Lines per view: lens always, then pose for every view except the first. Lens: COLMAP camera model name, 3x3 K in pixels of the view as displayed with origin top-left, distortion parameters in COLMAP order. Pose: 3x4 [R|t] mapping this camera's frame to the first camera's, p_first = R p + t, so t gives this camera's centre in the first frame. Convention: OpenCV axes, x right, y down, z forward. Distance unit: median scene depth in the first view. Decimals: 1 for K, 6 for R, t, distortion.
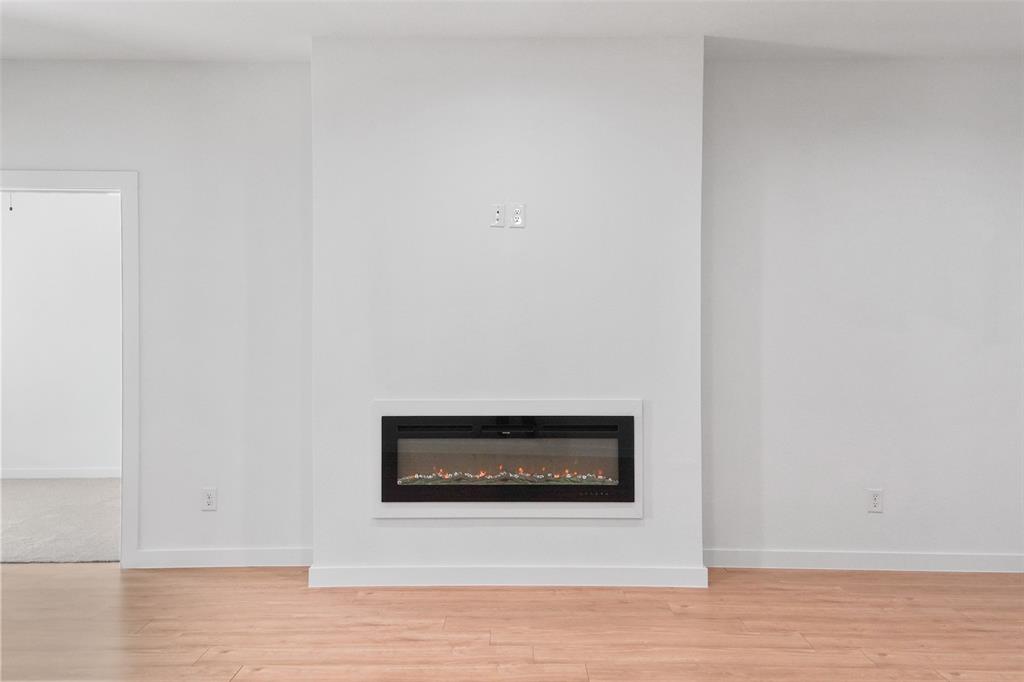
lens RADIAL K [[890.6, 0, 498.7], [0, 890.6, 343.9], [0, 0, 1]] dist [0.129494, -0.141088]
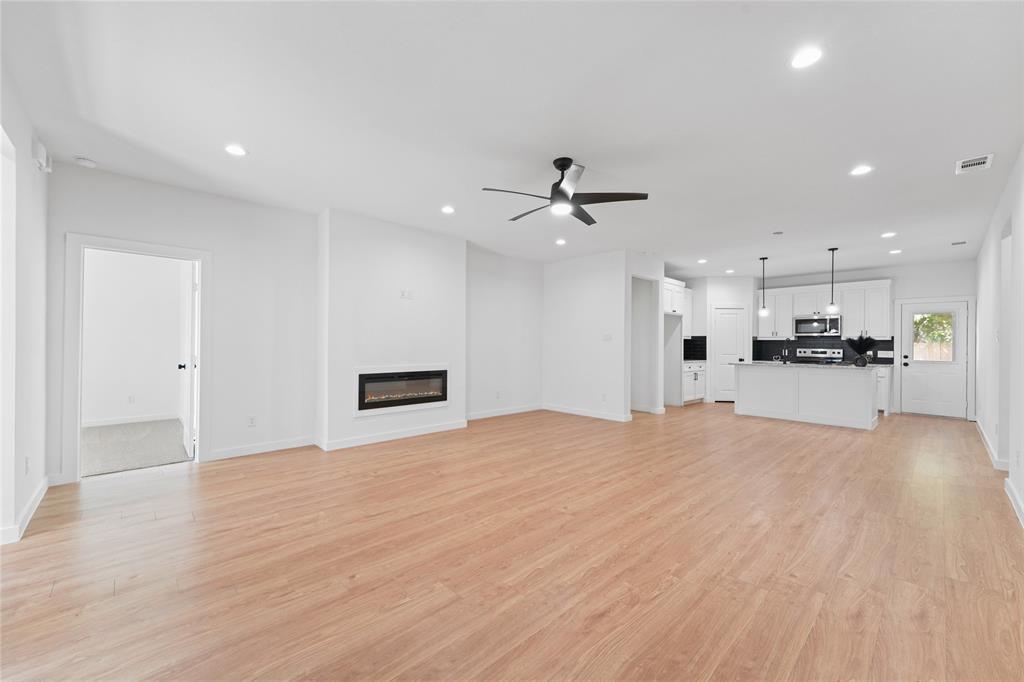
lens RADIAL K [[406.0, 0, 505.5], [0, 406.0, 342.4], [0, 0, 1]] dist [0.006568, -0.000537]
pose [[0.724167, 0.008769, 0.689569, -0.591547], [-0.000703, 0.999928, -0.011977, 0.009986], [-0.689624, 0.008188, 0.724121, -0.044558]]
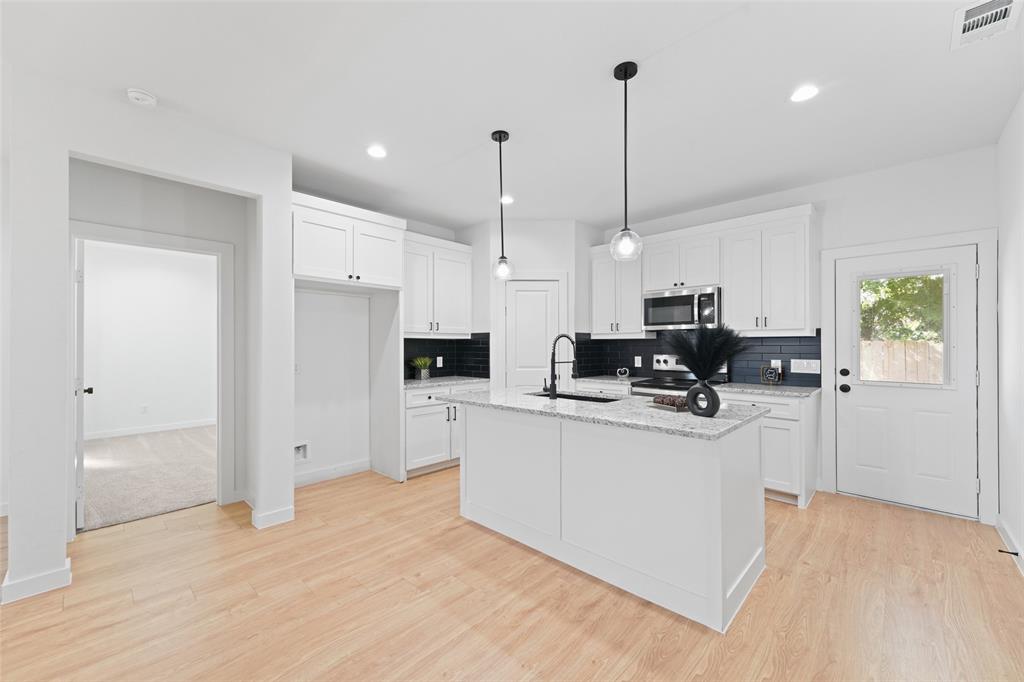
lens RADIAL K [[403.4, 0, 506.3], [0, 403.4, 344.0], [0, 0, 1]] dist [0.006039, 0.000003]
pose [[0.682605, -0.002824, 0.730782, 0.757423], [0.011933, 0.999902, -0.007282, -0.008318], [-0.730690, 0.013691, 0.682572, -0.019995]]
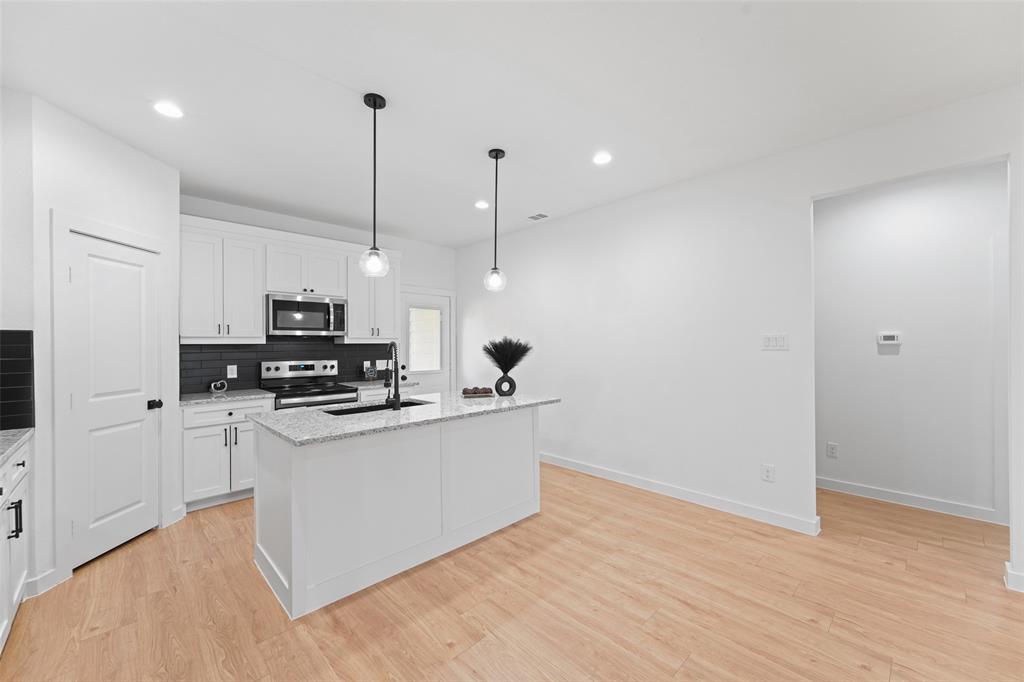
lens RADIAL K [[403.4, 0, 506.3], [0, 403.4, 344.0], [0, 0, 1]] dist [0.006039, 0.000003]
pose [[-0.701777, 0.001102, 0.712396, 0.724179], [0.010083, 0.999914, 0.008385, -0.027195], [-0.712325, 0.013067, -0.701728, 0.648534]]
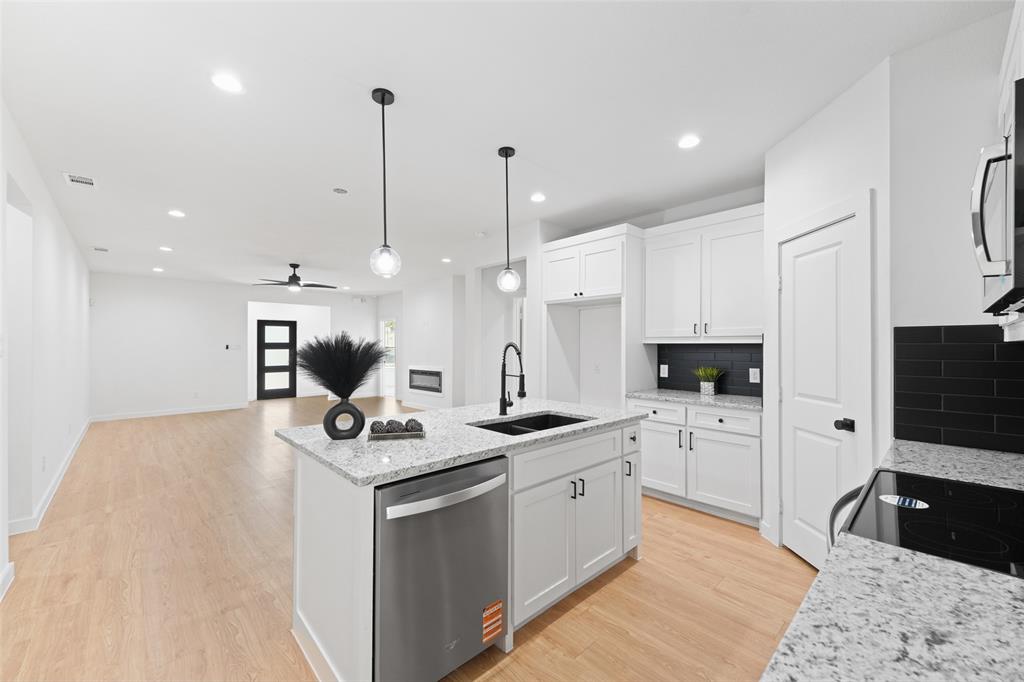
lens RADIAL K [[403.4, 0, 506.3], [0, 403.4, 344.0], [0, 0, 1]] dist [0.006039, 0.000003]
pose [[0.687612, -0.007612, -0.726038, 1.665155], [-0.003603, 0.999897, -0.013895, -0.017937], [0.726069, 0.012170, 0.687514, -0.032204]]
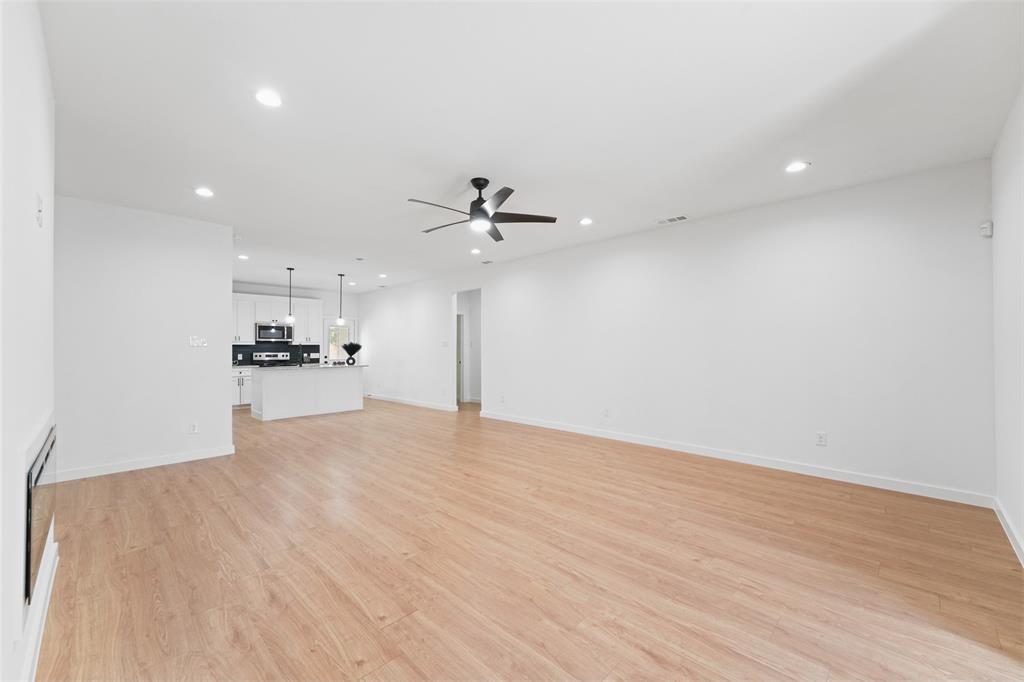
lens RADIAL K [[403.4, 0, 506.3], [0, 403.4, 344.0], [0, 0, 1]] dist [0.006039, 0.000003]
pose [[-0.713213, 0.009240, 0.700886, -0.590194], [0.011133, 0.999936, -0.001854, -0.011271], [-0.700859, 0.006481, -0.713271, 0.964828]]
